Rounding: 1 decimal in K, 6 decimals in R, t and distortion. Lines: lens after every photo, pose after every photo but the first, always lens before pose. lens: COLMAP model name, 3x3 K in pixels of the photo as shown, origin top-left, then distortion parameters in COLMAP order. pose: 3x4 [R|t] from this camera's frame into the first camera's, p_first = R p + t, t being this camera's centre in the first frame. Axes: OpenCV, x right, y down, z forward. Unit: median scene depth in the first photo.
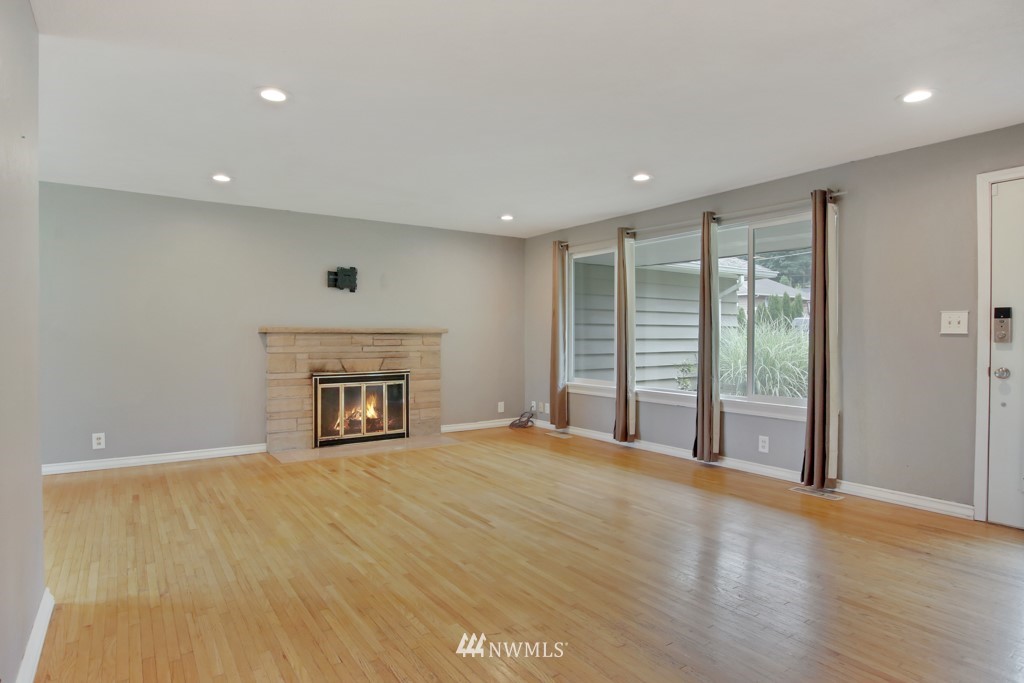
lens RADIAL K [[549.5, 0, 522.0], [0, 549.5, 340.8], [0, 0, 1]] dist [-0.019410, 0.000001]
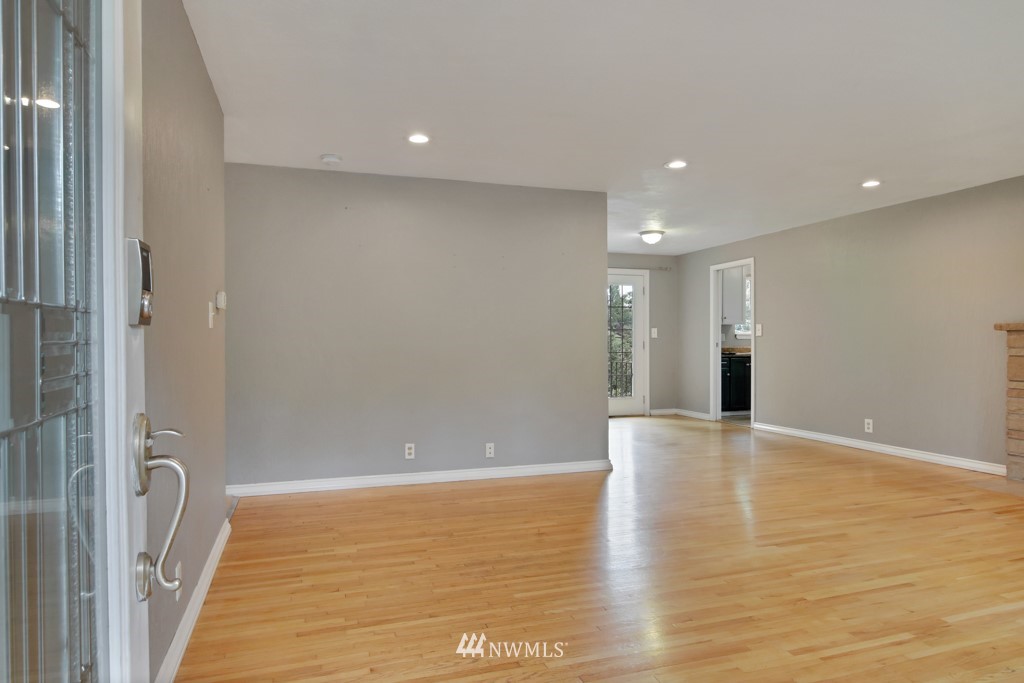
lens RADIAL K [[672.5, 0, 516.8], [0, 672.5, 340.0], [0, 0, 1]] dist [-0.005150, 0.001179]
pose [[-0.277614, 0.002823, -0.960688, 1.000908], [-0.007274, 0.999961, 0.005041, 0.001664], [0.960665, 0.008388, -0.277583, 0.833801]]
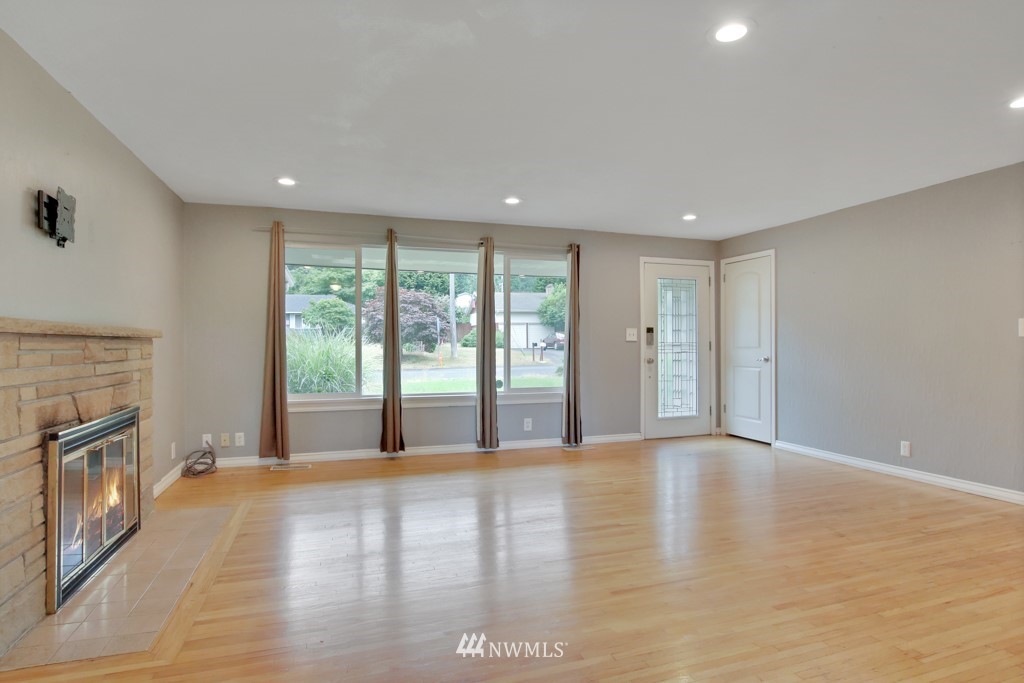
lens RADIAL K [[518.1, 0, 512.0], [0, 518.1, 341.5], [0, 0, 1]] dist [-0.018157, 0.000424]
pose [[0.309700, 0.001939, 0.950832, -0.962445], [0.010655, 0.999928, -0.005509, -0.005095], [-0.950775, 0.011838, 0.309657, 0.826516]]
